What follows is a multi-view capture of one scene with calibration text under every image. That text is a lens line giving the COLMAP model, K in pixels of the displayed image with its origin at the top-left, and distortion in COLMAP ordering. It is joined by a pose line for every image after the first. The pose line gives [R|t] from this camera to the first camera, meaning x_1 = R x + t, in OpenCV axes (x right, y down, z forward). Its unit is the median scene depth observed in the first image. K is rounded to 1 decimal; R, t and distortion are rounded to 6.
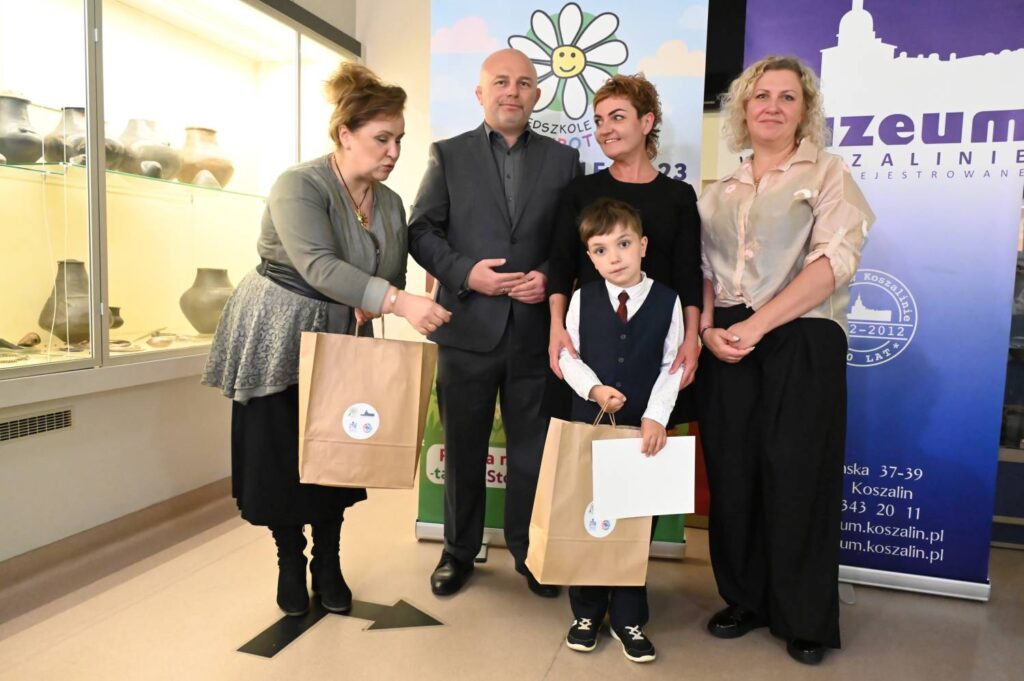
lens RADIAL K [[777.9, 0, 511.8], [0, 777.9, 343.2], [0, 0, 1]] dist [0.007726, -0.010431]
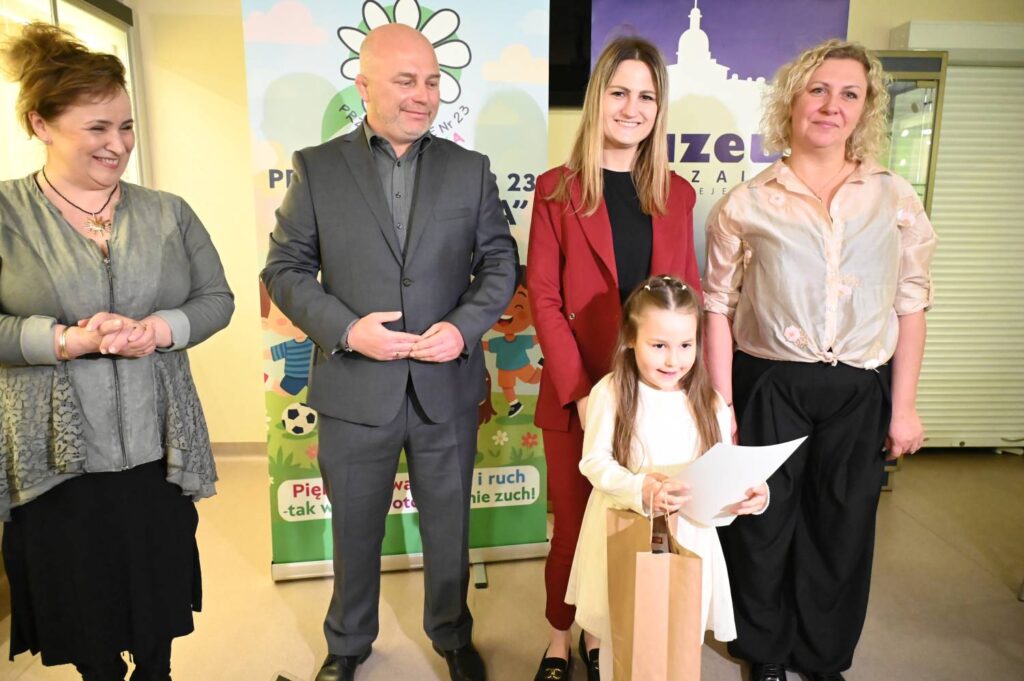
lens RADIAL K [[679.8, 0, 506.1], [0, 679.8, 344.6], [0, 0, 1]] dist [-0.007941, 0.004858]
pose [[0.942081, -0.084561, 0.324551, -0.111609], [0.052654, 0.992984, 0.105881, -0.112727], [-0.331227, -0.082659, 0.939923, 0.188887]]
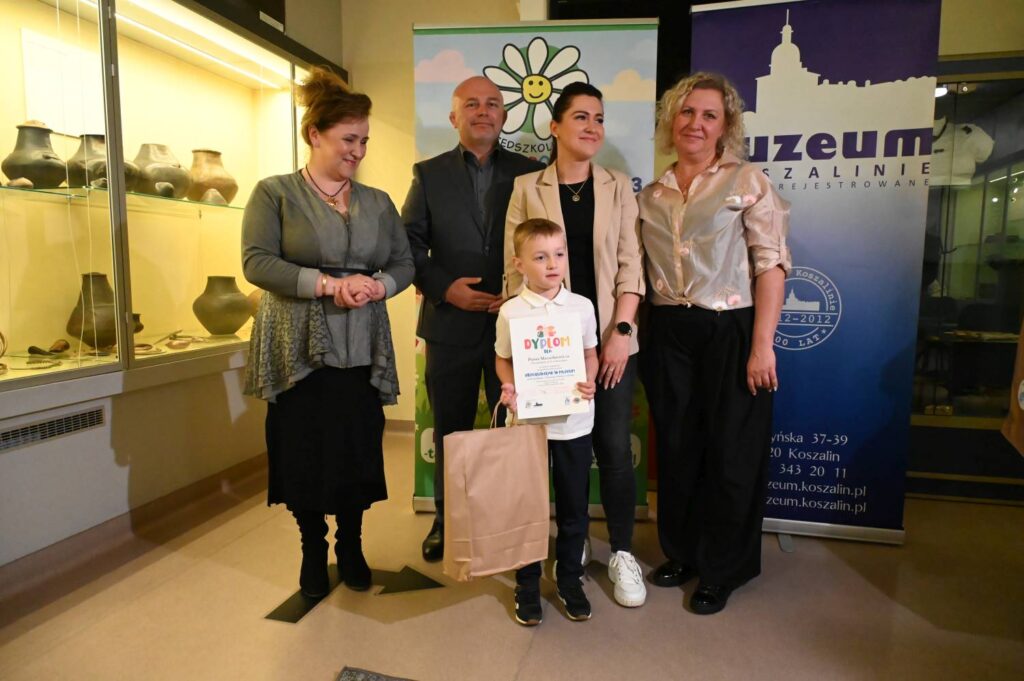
lens RADIAL K [[679.8, 0, 510.7], [0, 679.8, 341.6], [0, 0, 1]] dist [-0.007941, 0.004858]
pose [[0.998483, -0.027693, 0.047590, -0.024265], [0.026788, 0.999450, 0.019550, -0.013480], [-0.048105, -0.018246, 0.998676, 0.003288]]
